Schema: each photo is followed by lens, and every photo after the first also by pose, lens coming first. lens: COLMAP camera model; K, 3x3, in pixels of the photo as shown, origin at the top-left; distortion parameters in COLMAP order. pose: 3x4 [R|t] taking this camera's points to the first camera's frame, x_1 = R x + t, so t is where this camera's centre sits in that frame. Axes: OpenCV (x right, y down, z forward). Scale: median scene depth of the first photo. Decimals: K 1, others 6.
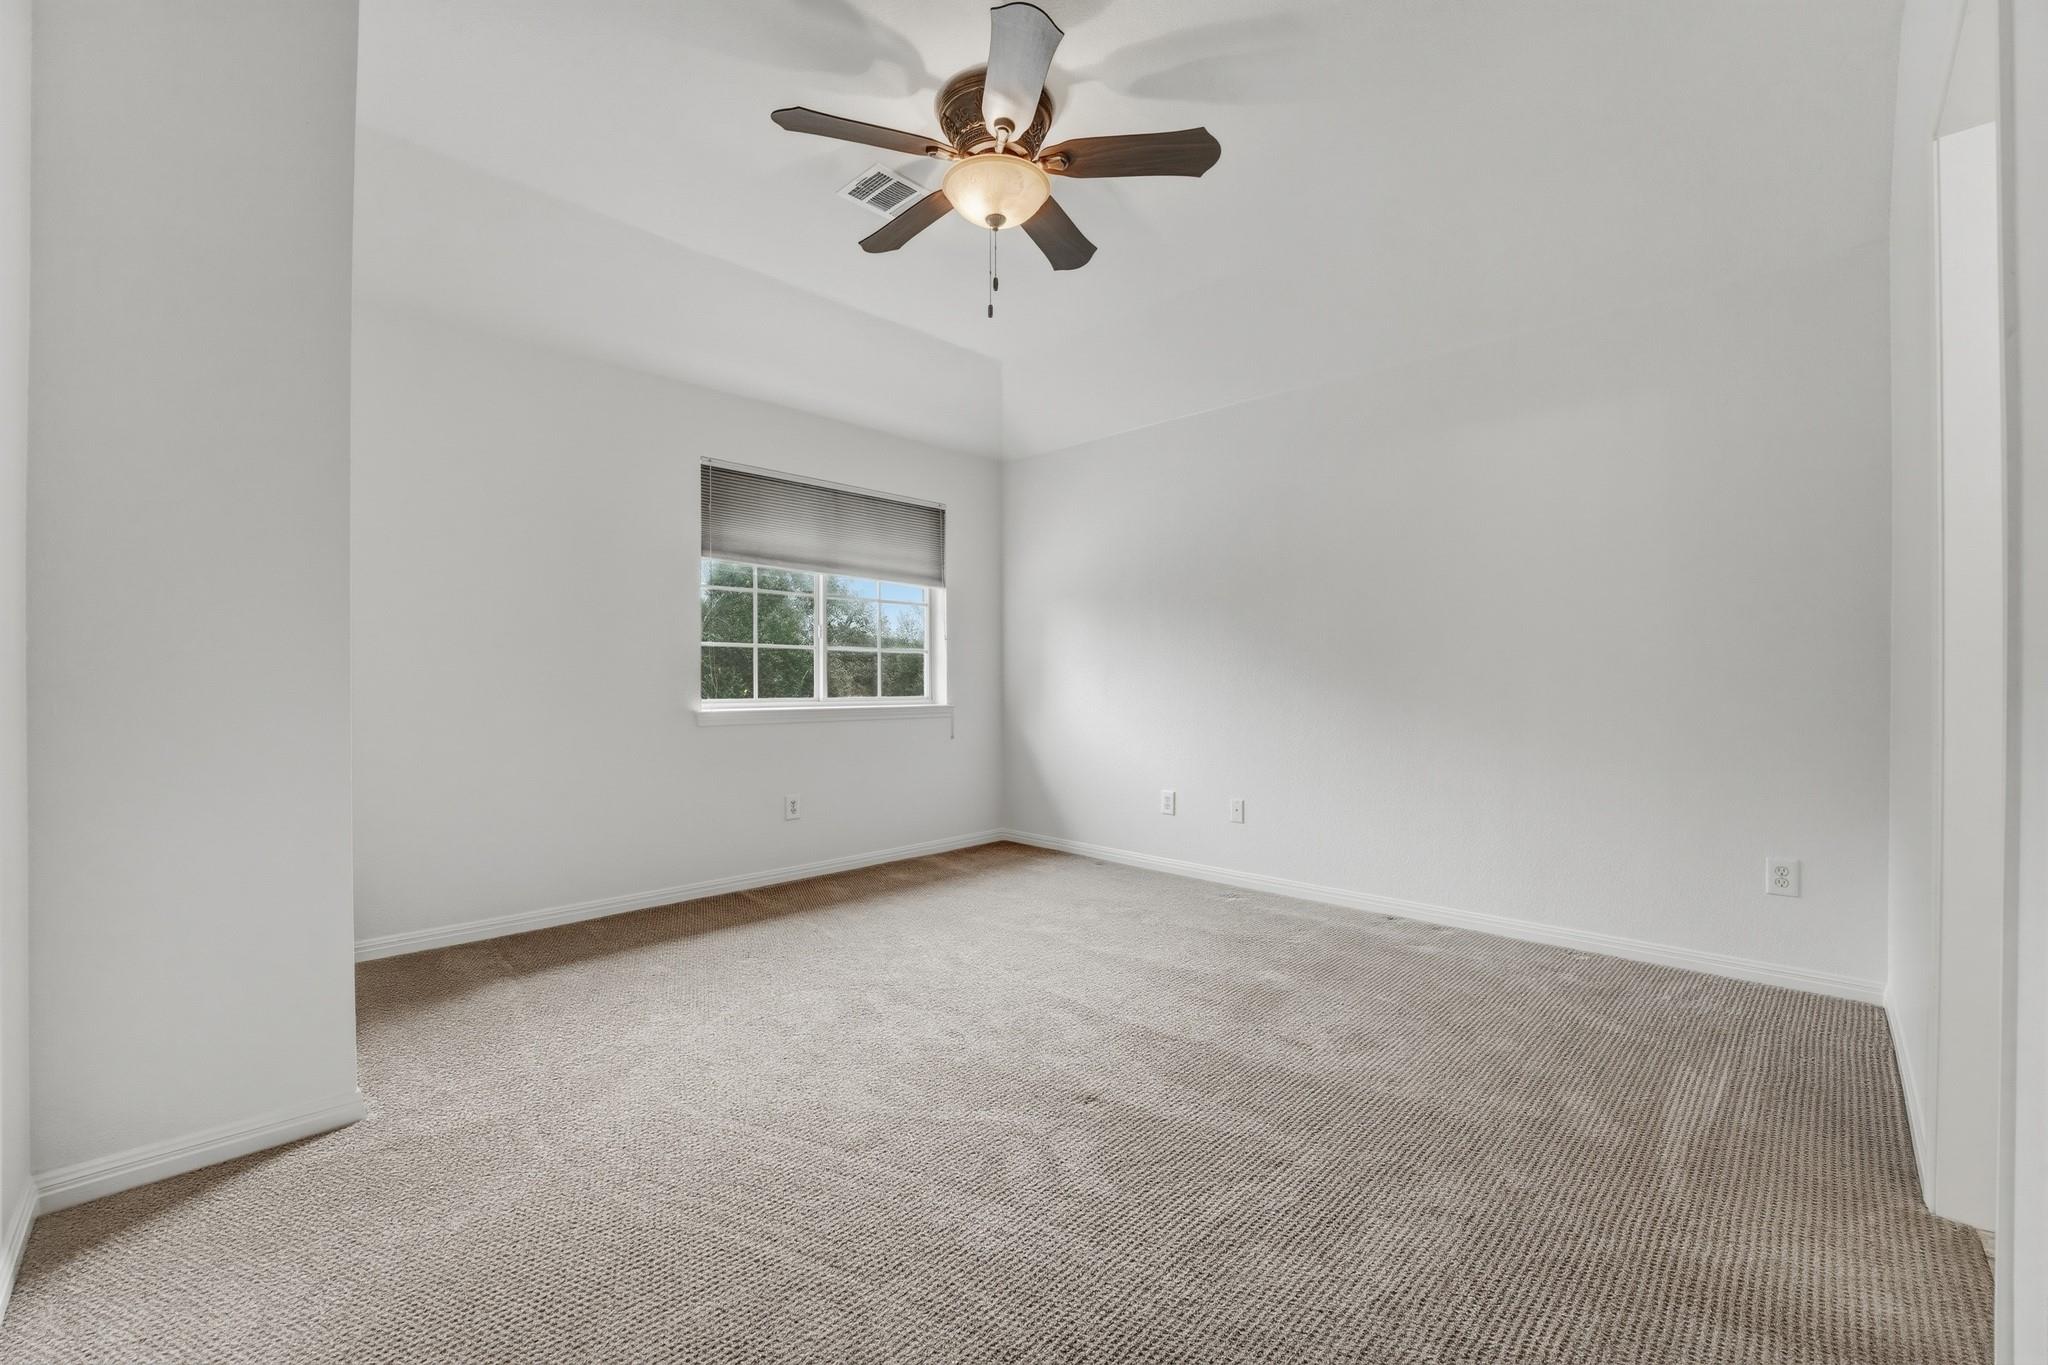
lens RADIAL K [[842.3, 0, 1025.5], [0, 842.3, 682.6], [0, 0, 1]] dist [-0.021234, -0.000249]
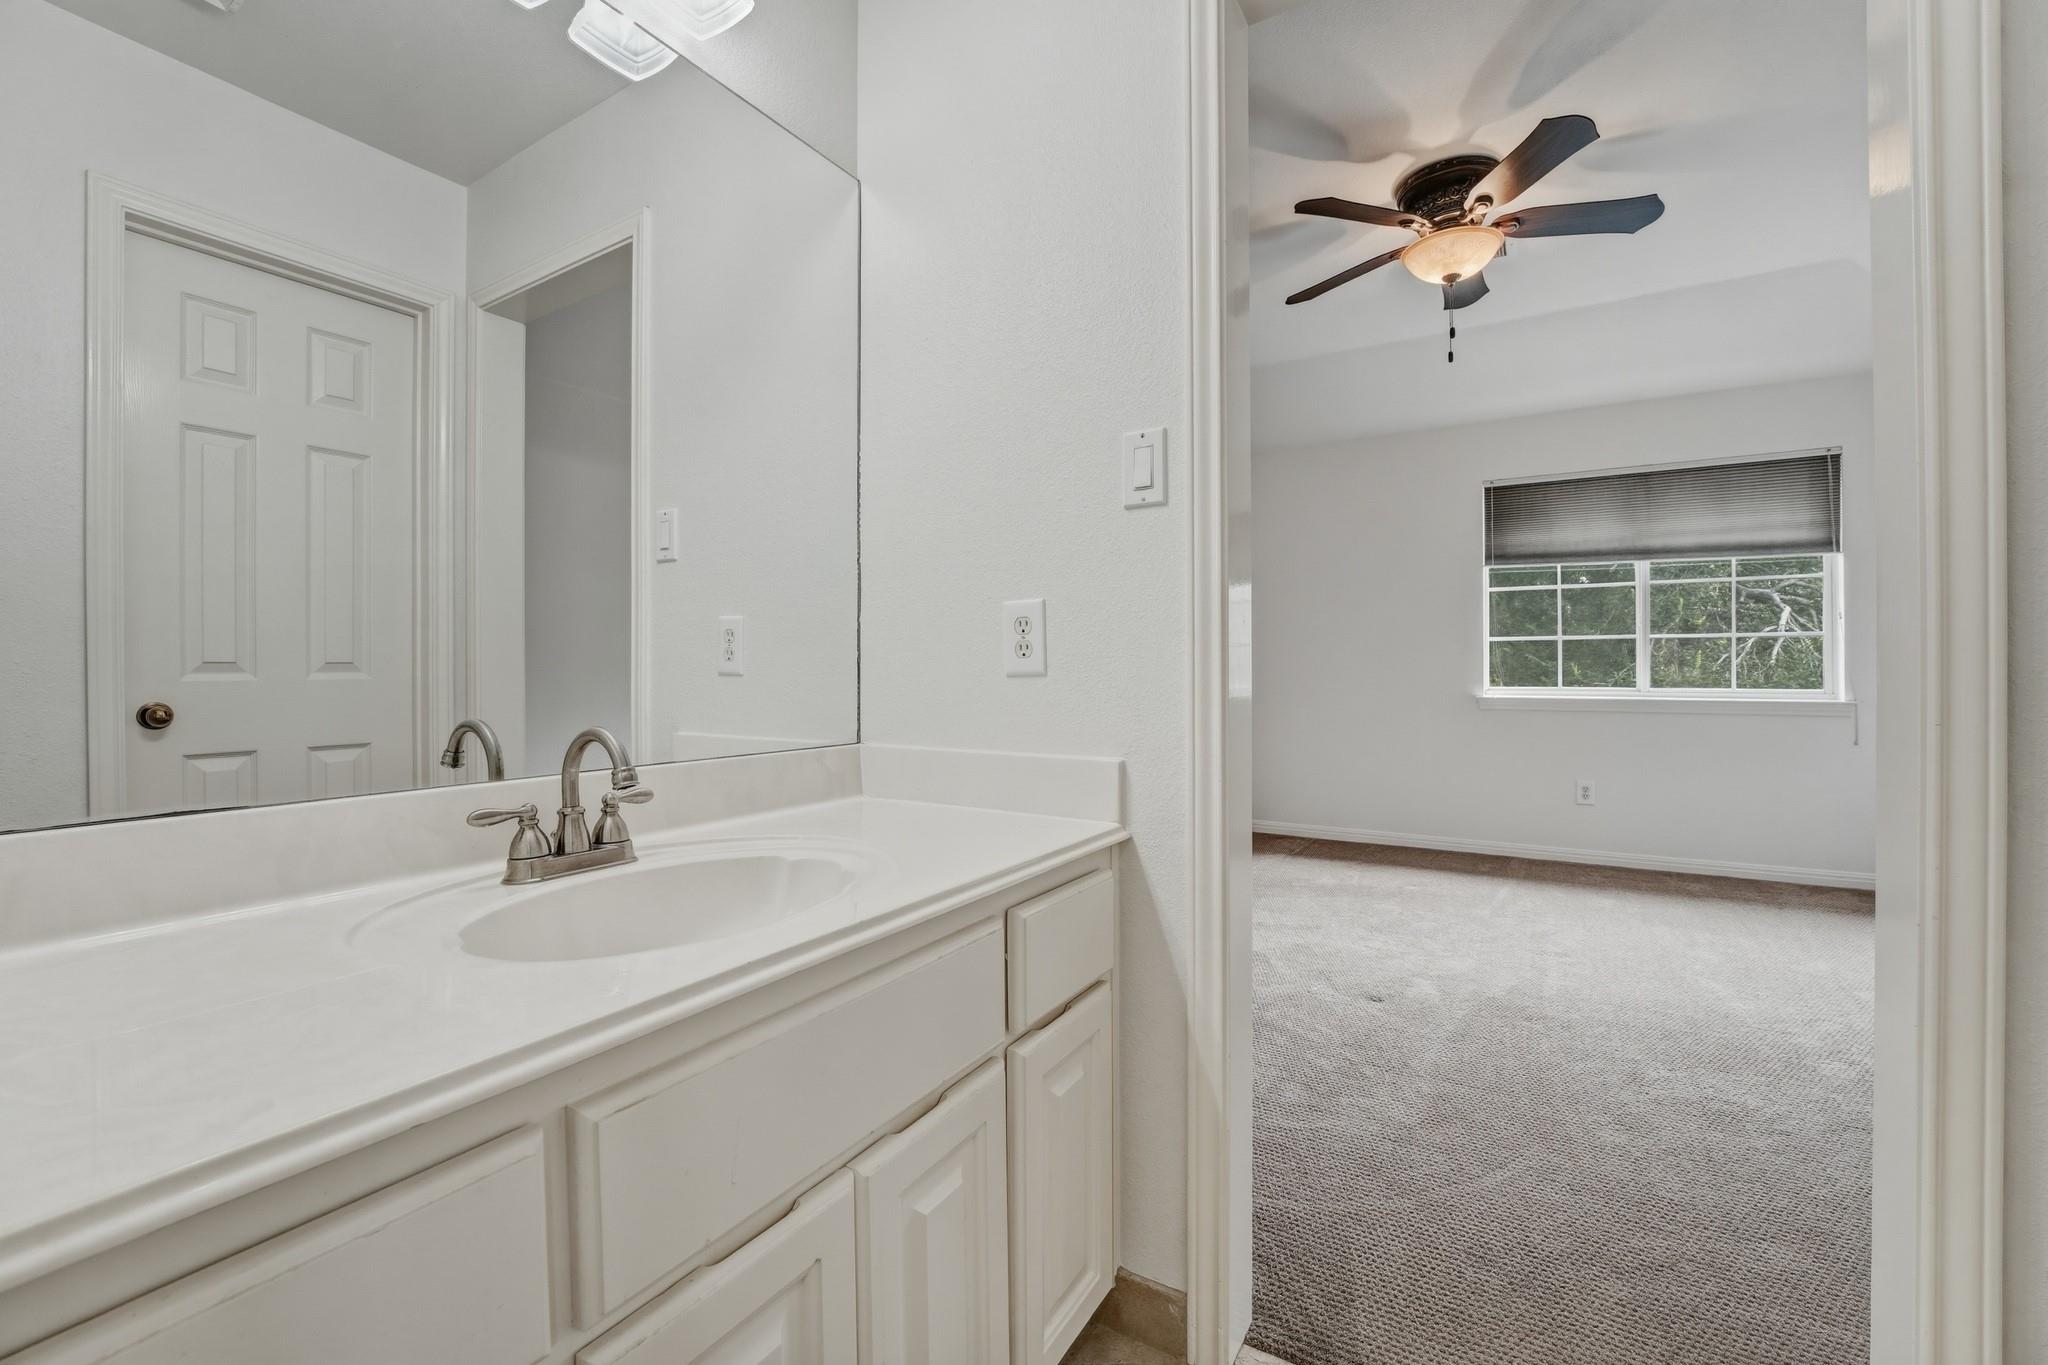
lens RADIAL K [[842.3, 0, 1018.2], [0, 842.3, 675.7], [0, 0, 1]] dist [-0.021234, -0.000249]
pose [[0.233486, 0.005851, -0.972343, 0.550211], [0.002993, 0.999973, 0.006736, -0.005162], [0.972356, -0.004483, 0.233462, 0.082550]]
